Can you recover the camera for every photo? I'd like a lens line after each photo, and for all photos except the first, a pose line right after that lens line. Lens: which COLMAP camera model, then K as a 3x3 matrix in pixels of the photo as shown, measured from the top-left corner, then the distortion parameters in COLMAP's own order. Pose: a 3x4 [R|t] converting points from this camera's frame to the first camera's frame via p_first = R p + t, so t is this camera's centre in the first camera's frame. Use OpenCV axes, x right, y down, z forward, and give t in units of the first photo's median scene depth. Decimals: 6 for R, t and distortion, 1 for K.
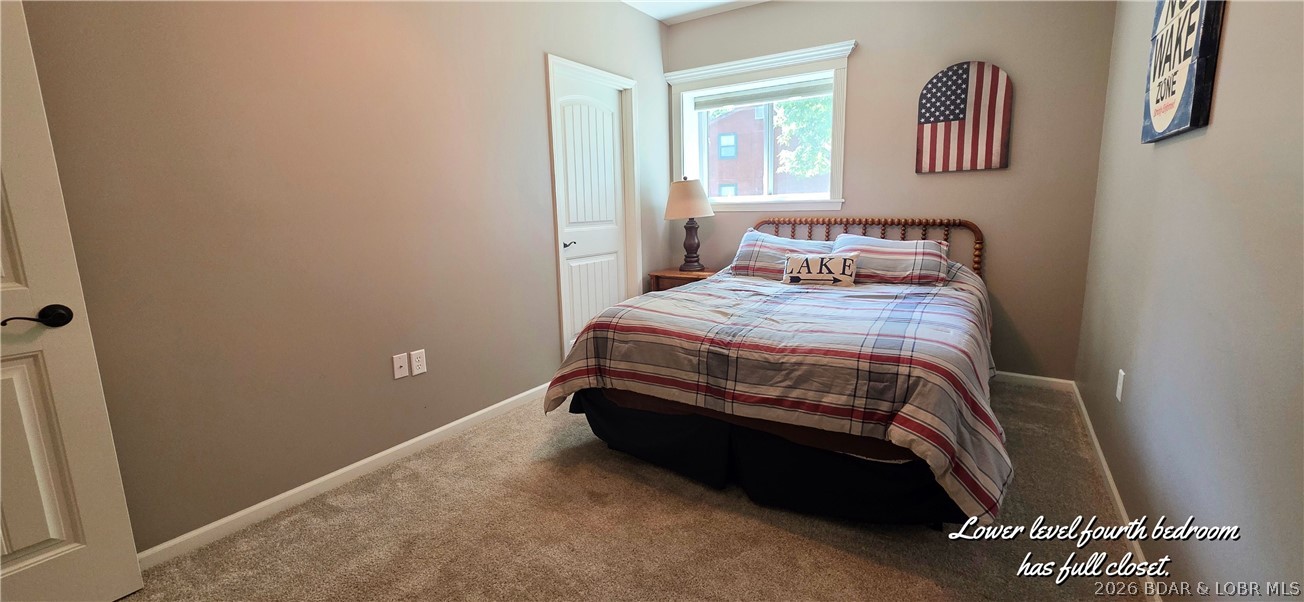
lens RADIAL K [[520.2, 0, 655.0], [0, 520.2, 290.5], [0, 0, 1]] dist [-0.000789, -0.000669]
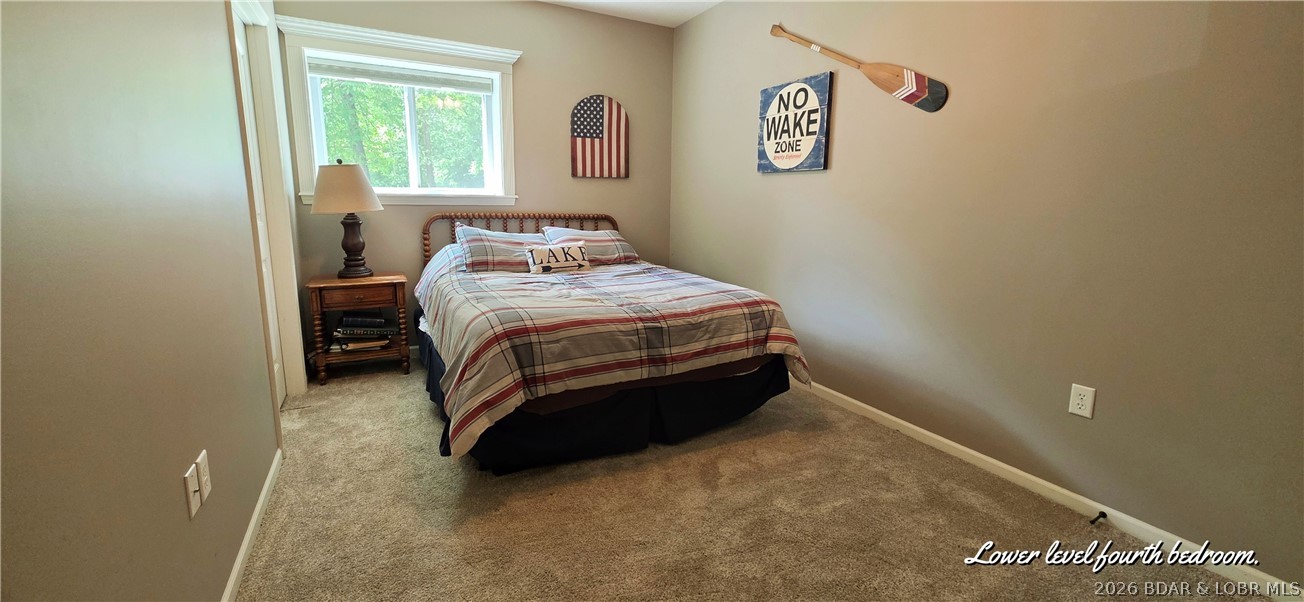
lens RADIAL K [[520.2, 0, 655.0], [0, 520.2, 290.5], [0, 0, 1]] dist [-0.000789, -0.000669]
pose [[0.483470, -0.120569, 0.867018, -0.568125], [0.118316, 0.990381, 0.071748, -0.027914], [-0.867328, 0.067894, 0.493084, 0.277707]]
